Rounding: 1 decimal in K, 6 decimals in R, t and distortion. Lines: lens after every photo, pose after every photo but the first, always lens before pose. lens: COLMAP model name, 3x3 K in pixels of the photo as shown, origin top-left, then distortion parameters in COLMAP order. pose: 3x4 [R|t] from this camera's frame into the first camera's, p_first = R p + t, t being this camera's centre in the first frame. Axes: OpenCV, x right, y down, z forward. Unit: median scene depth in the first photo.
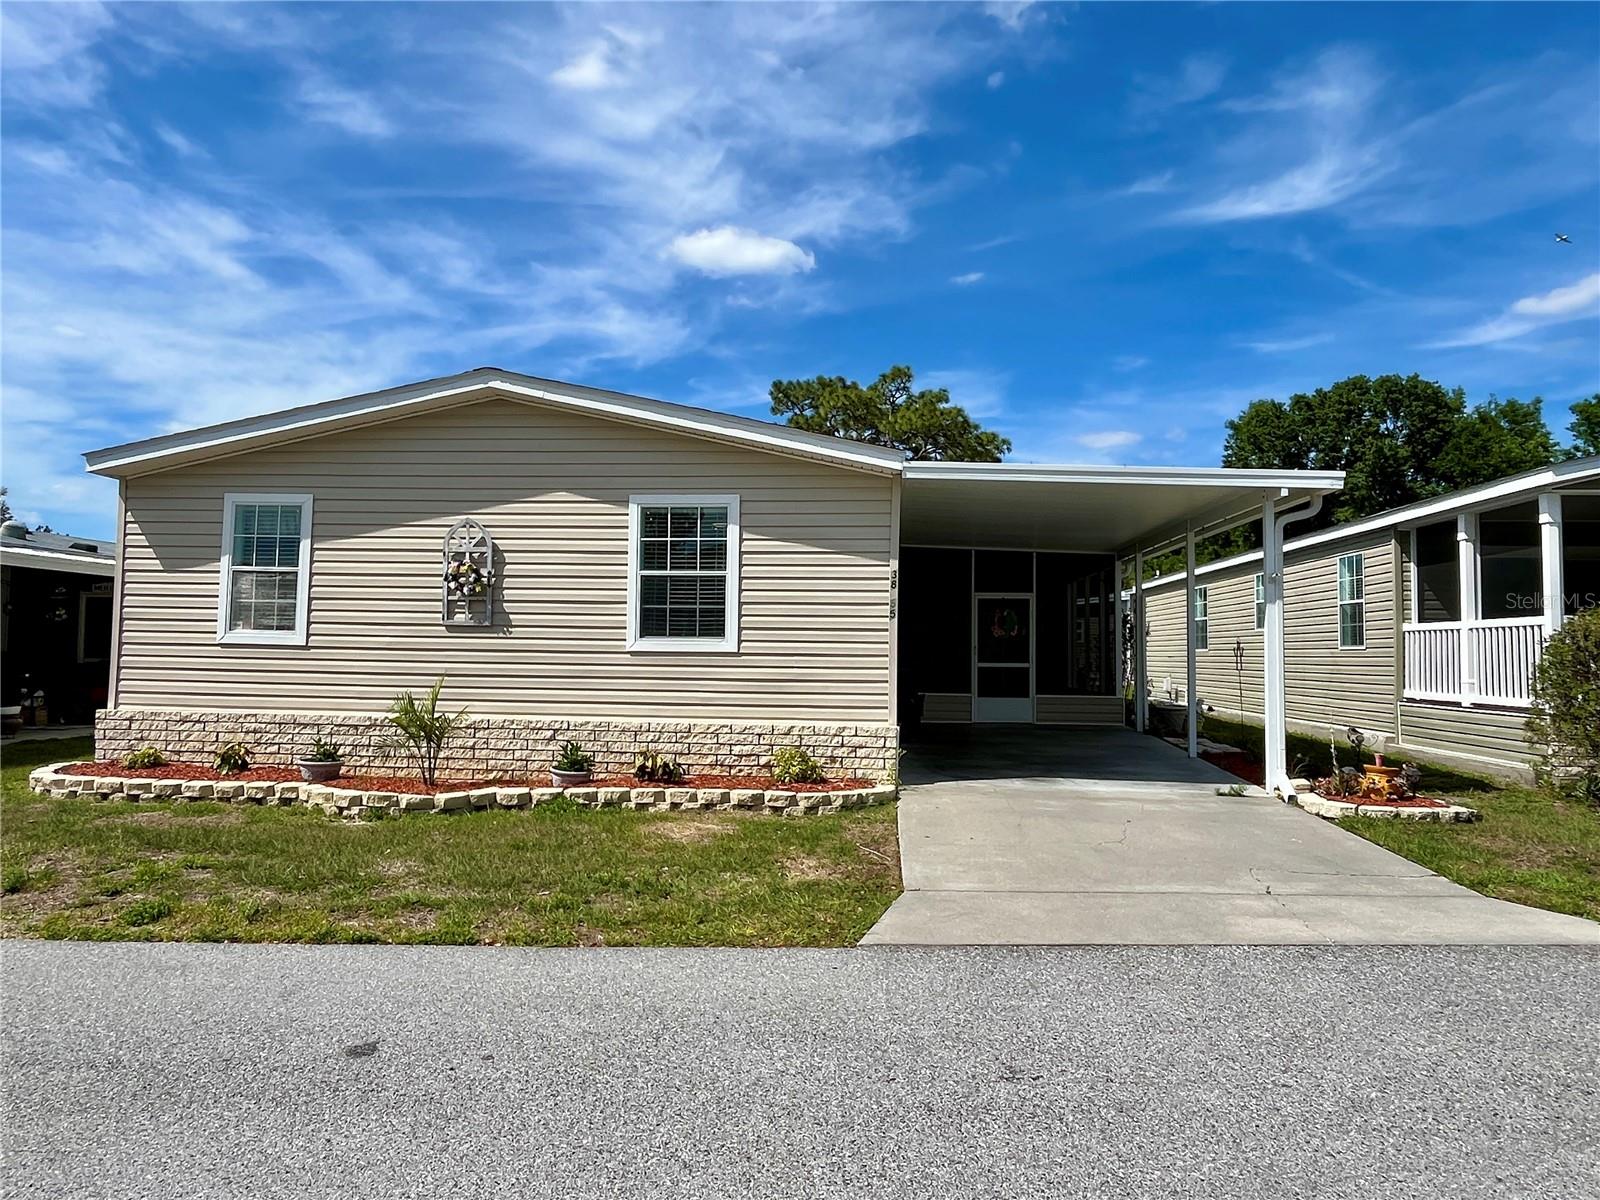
lens RADIAL K [[964.5, 0, 801.3], [0, 964.5, 599.7], [0, 0, 1]] dist [0.001326, -0.007306]
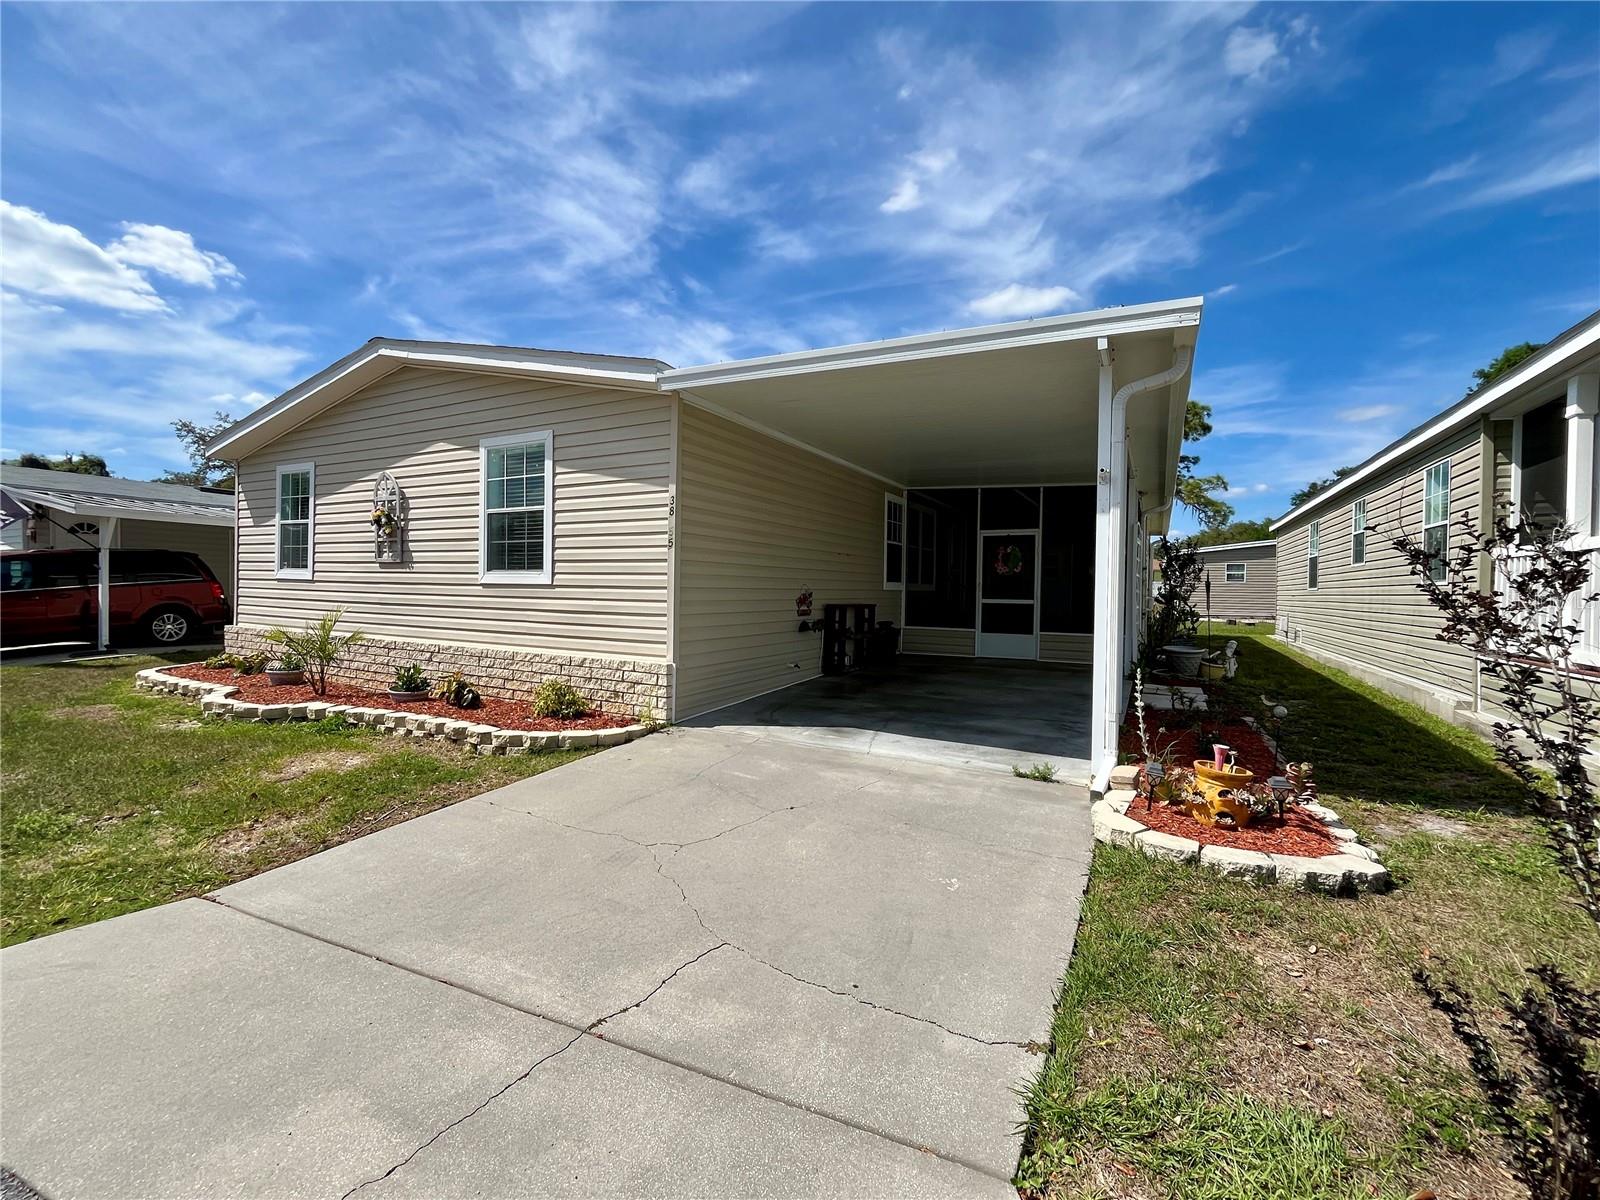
lens RADIAL K [[647.9, 0, 839.0], [0, 647.9, 608.3], [0, 0, 1]] dist [-0.004742, 0.000519]
pose [[0.920246, 0.014296, -0.391078, 0.311379], [0.016191, 0.997086, 0.074548, 0.021072], [0.391005, -0.074934, 0.917333, 0.308104]]
